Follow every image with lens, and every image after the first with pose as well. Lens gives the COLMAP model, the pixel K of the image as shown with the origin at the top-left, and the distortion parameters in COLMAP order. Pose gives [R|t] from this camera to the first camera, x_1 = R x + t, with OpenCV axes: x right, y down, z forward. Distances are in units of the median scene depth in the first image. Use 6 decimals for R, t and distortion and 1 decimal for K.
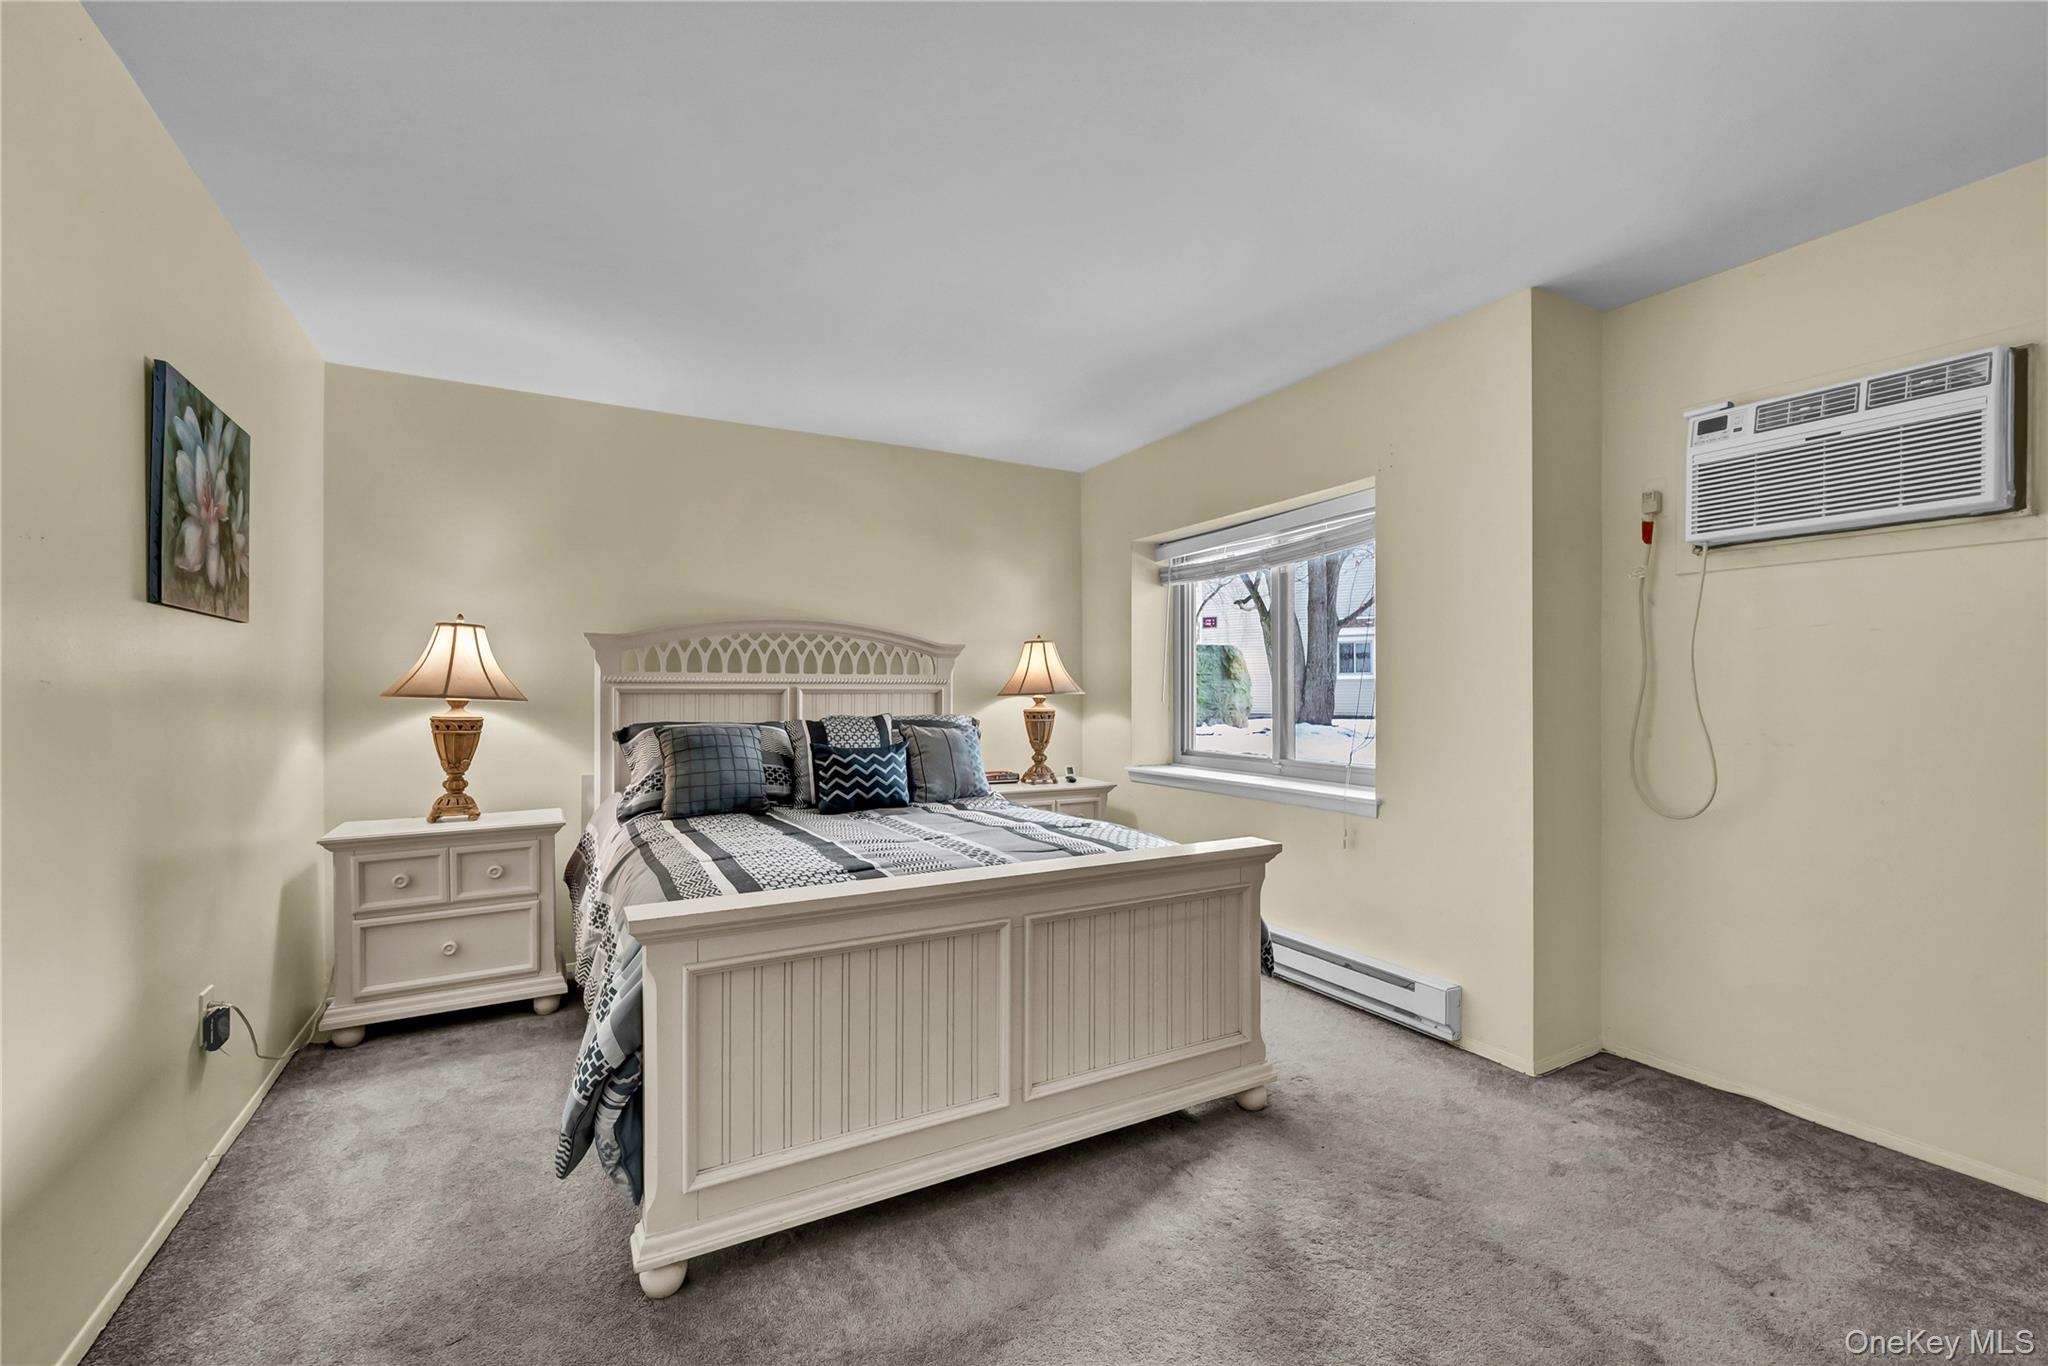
lens RADIAL K [[857.2, 0, 1021.9], [0, 857.2, 679.9], [0, 0, 1]] dist [0.002984, 0.000152]
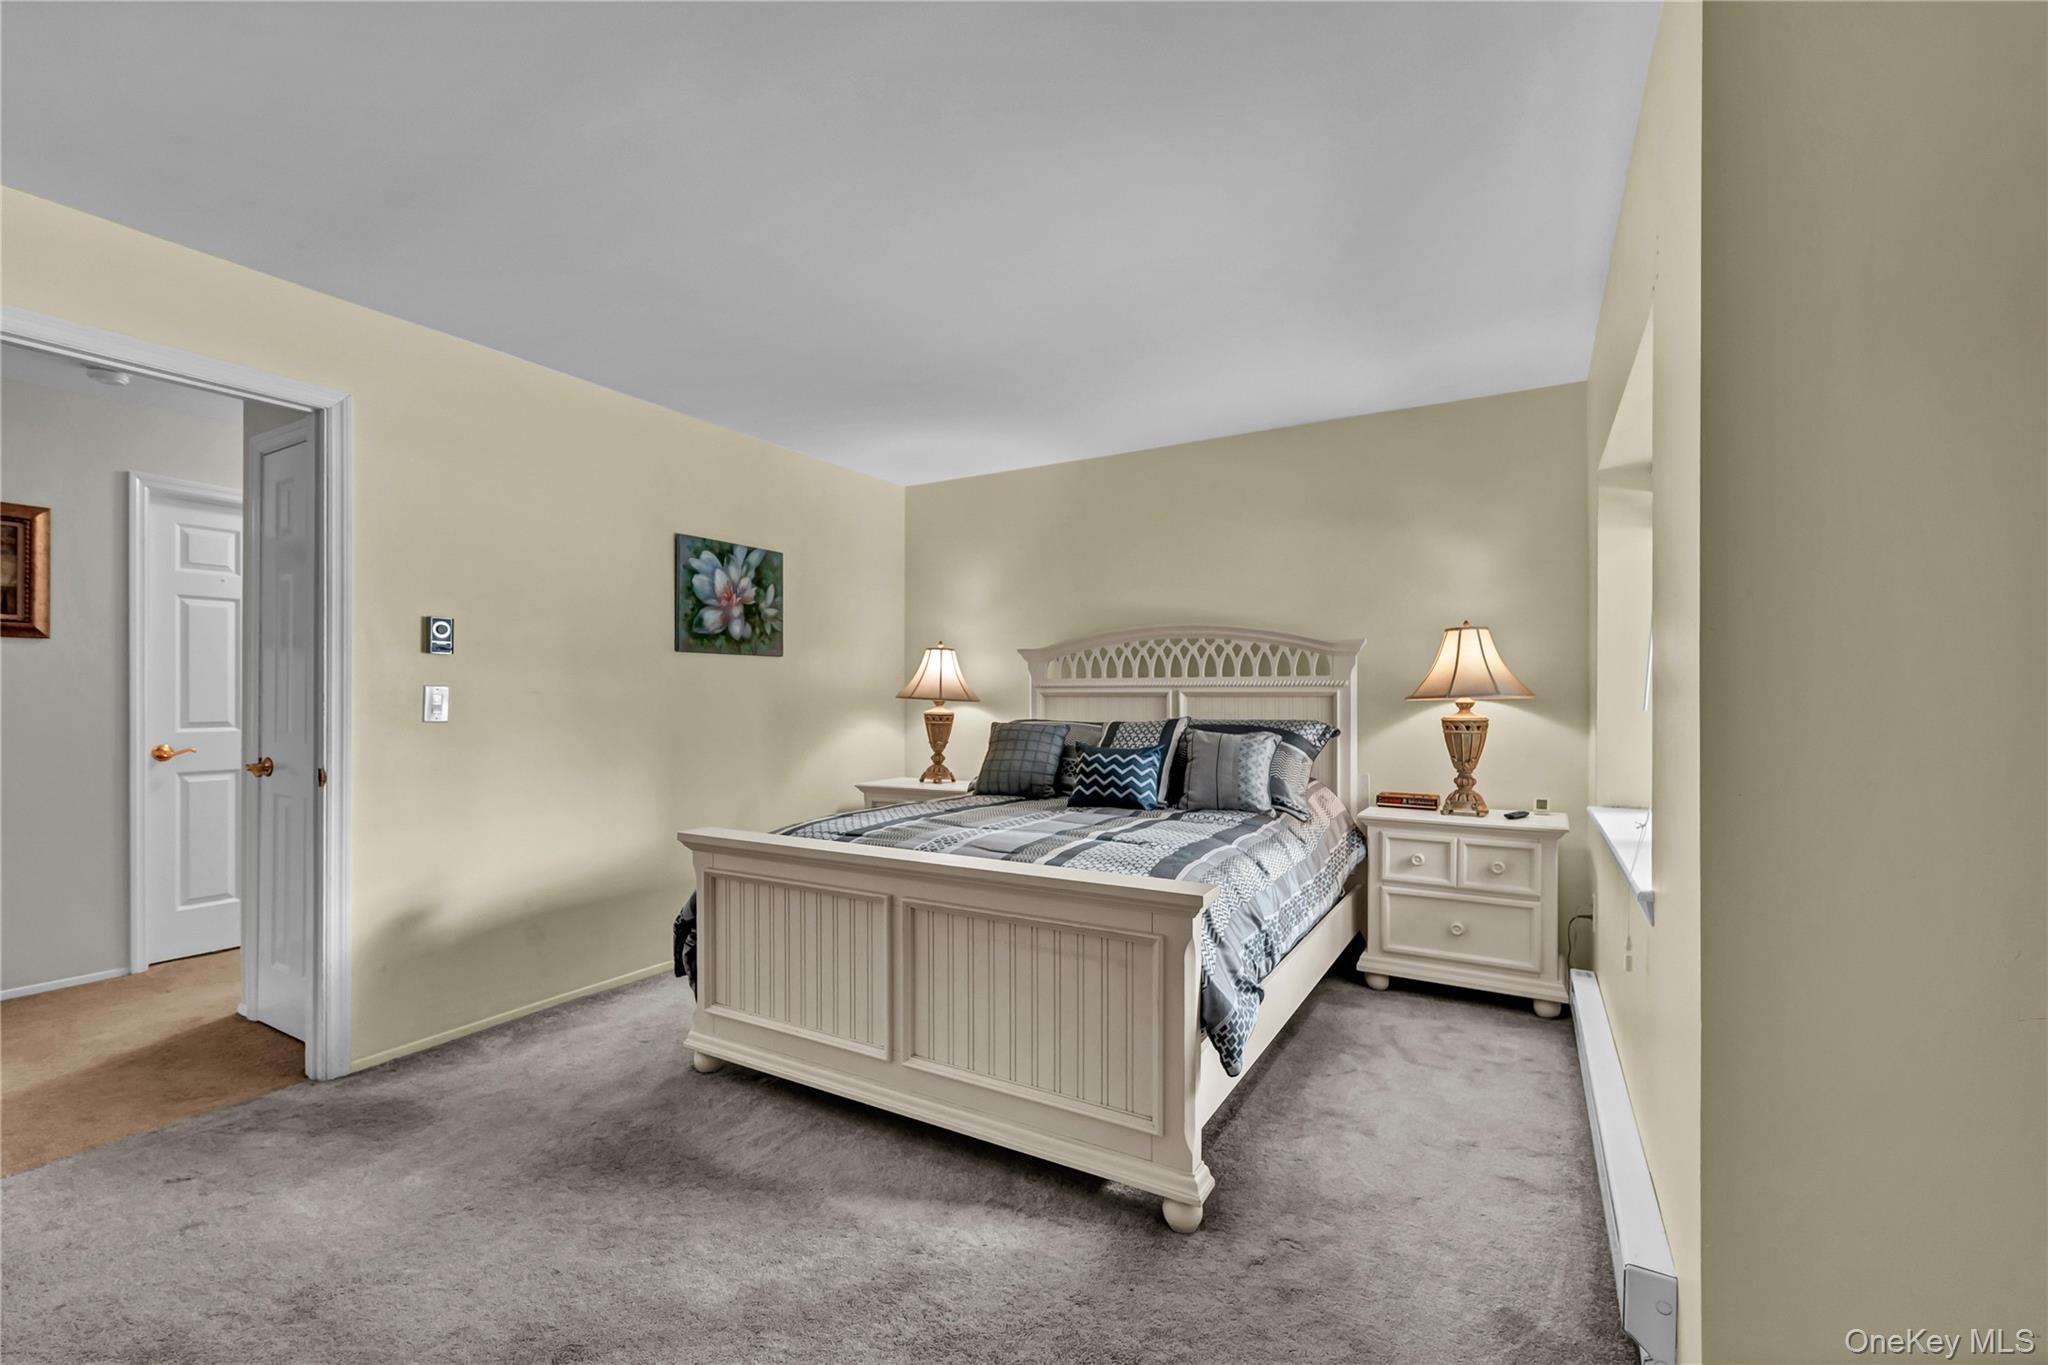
lens RADIAL K [[861.1, 0, 1027.0], [0, 861.1, 693.1], [0, 0, 1]] dist [-0.018743, 0.000014]
pose [[0.514537, -0.001011, -0.857468, 0.612252], [0.011788, 0.999913, 0.005895, 0.003754], [0.857387, -0.013141, 0.514504, 0.340364]]
